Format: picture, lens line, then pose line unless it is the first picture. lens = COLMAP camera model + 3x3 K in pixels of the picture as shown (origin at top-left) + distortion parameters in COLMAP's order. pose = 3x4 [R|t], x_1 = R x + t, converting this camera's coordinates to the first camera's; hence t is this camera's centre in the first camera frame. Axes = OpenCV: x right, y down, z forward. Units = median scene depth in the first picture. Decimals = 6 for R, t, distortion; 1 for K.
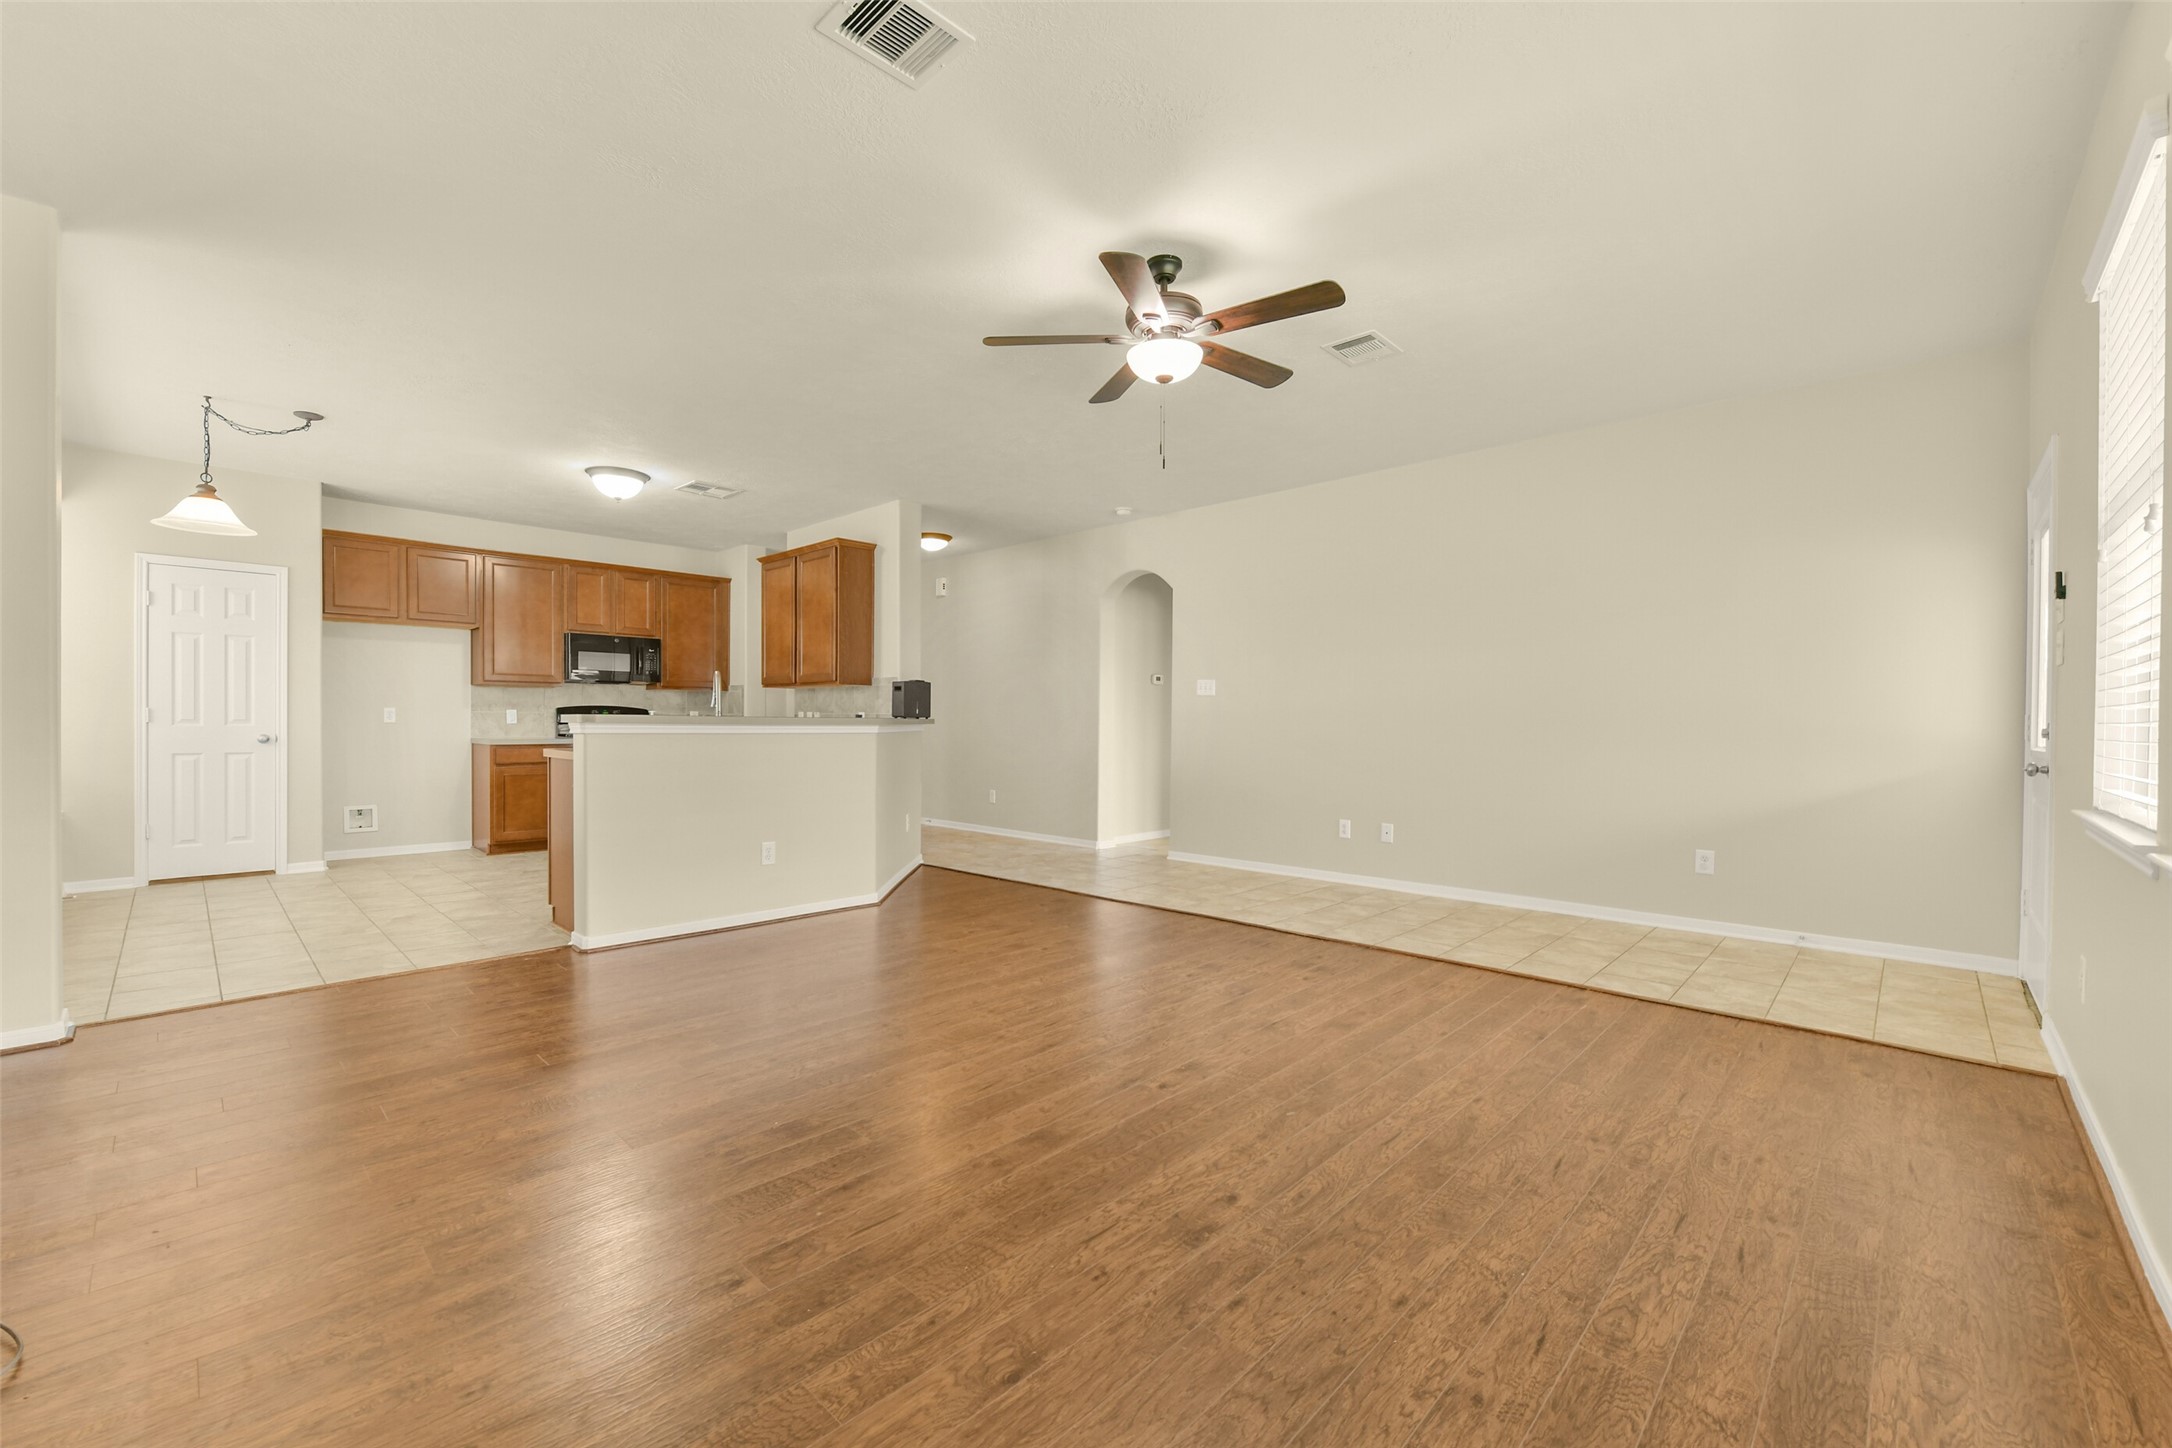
lens RADIAL K [[860.8, 0, 1082.1], [0, 860.8, 730.1], [0, 0, 1]] dist [-0.000303, -0.000035]
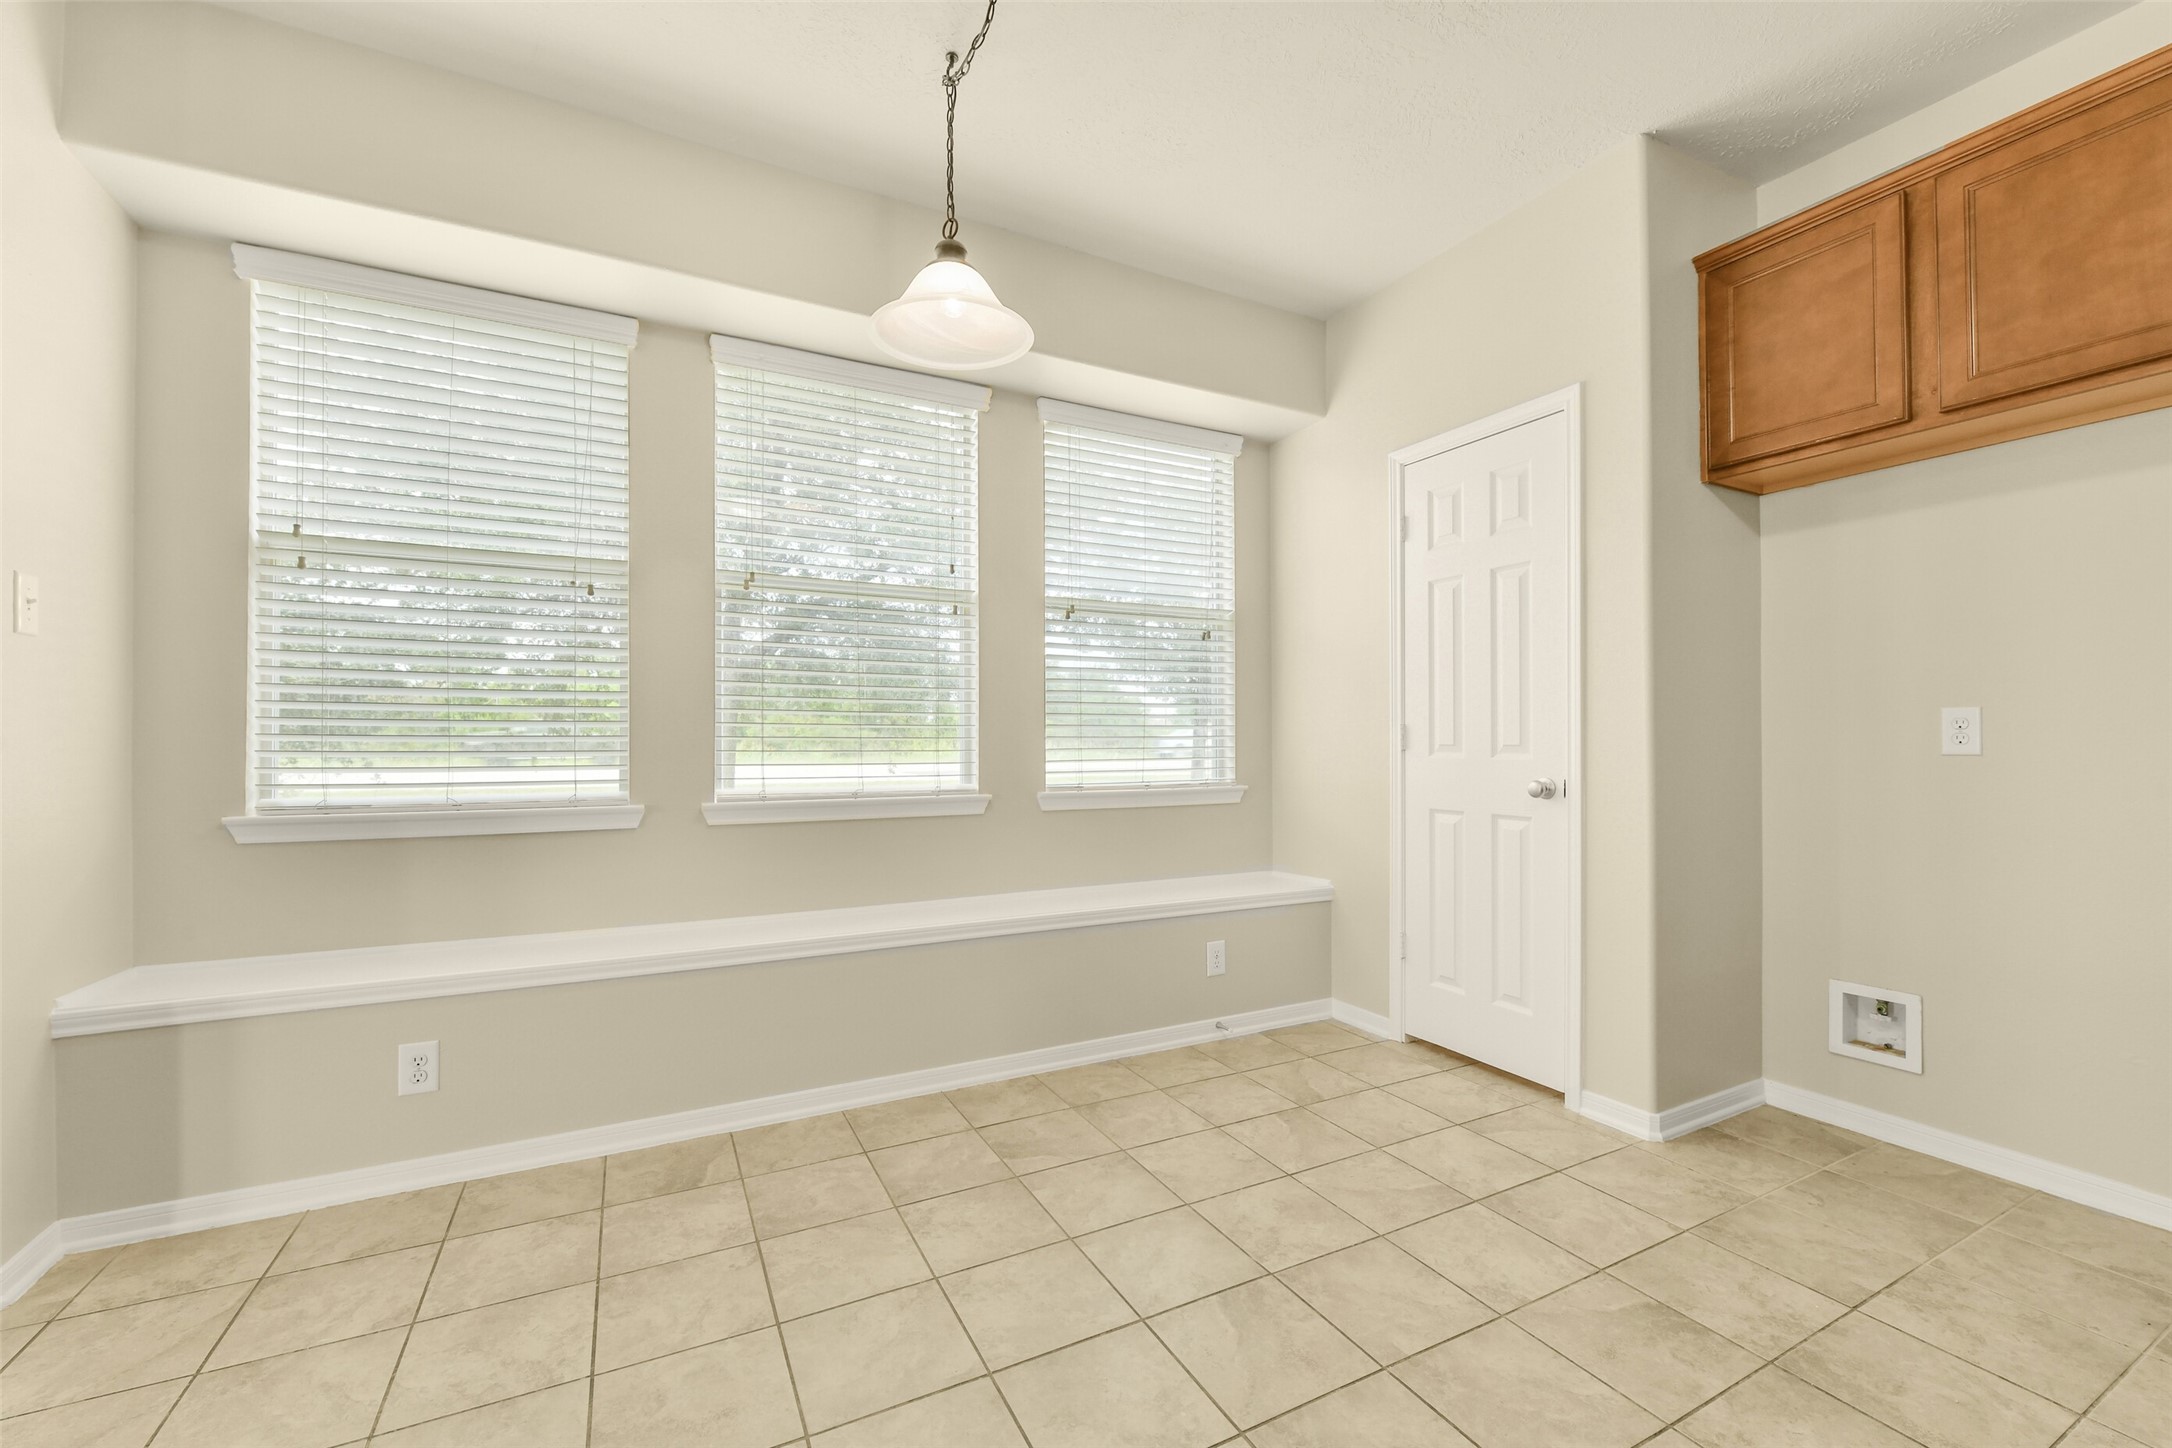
lens RADIAL K [[841.1, 0, 1040.3], [0, 841.1, 734.9], [0, 0, 1]] dist [-0.020909, -0.000010]
pose [[-0.336443, -0.007458, -0.941674, -0.398131], [-0.010934, 0.999932, -0.004013, -0.010793], [0.941640, 0.008946, -0.336502, 0.777554]]
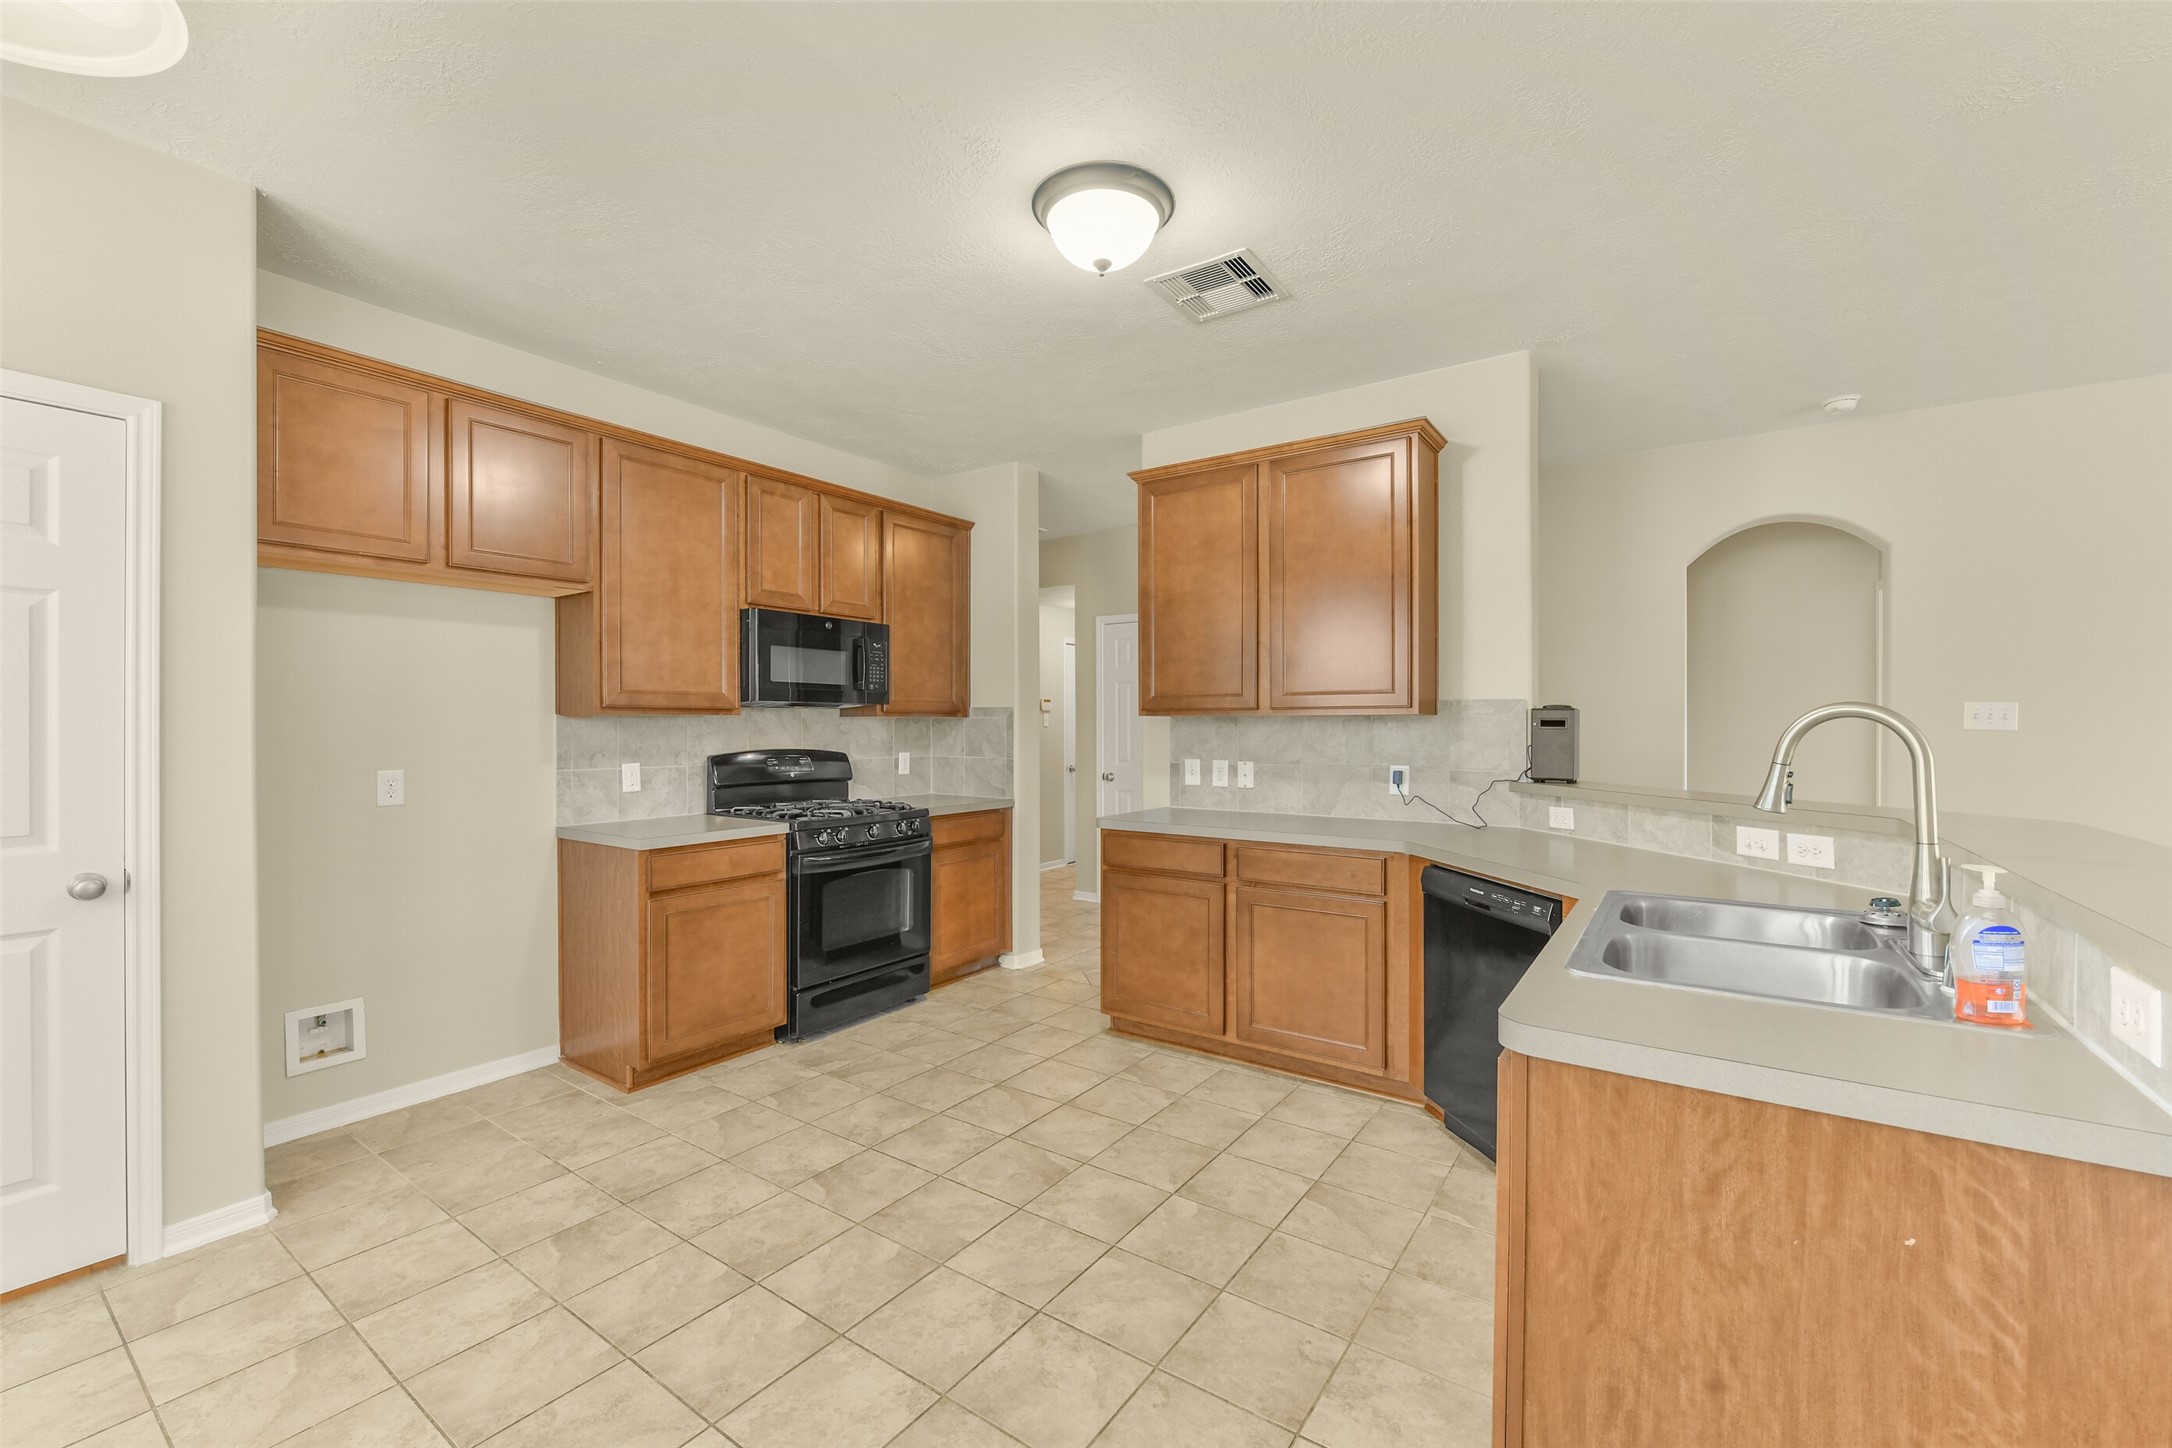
lens RADIAL K [[874.0, 0, 1093.1], [0, 874.0, 728.7], [0, 0, 1]] dist [-0.002237, -0.000186]
pose [[0.987227, -0.007028, 0.159168, -0.524287], [0.008249, 0.999941, -0.007014, -0.041015], [-0.159109, 0.008237, 0.987227, 0.508474]]
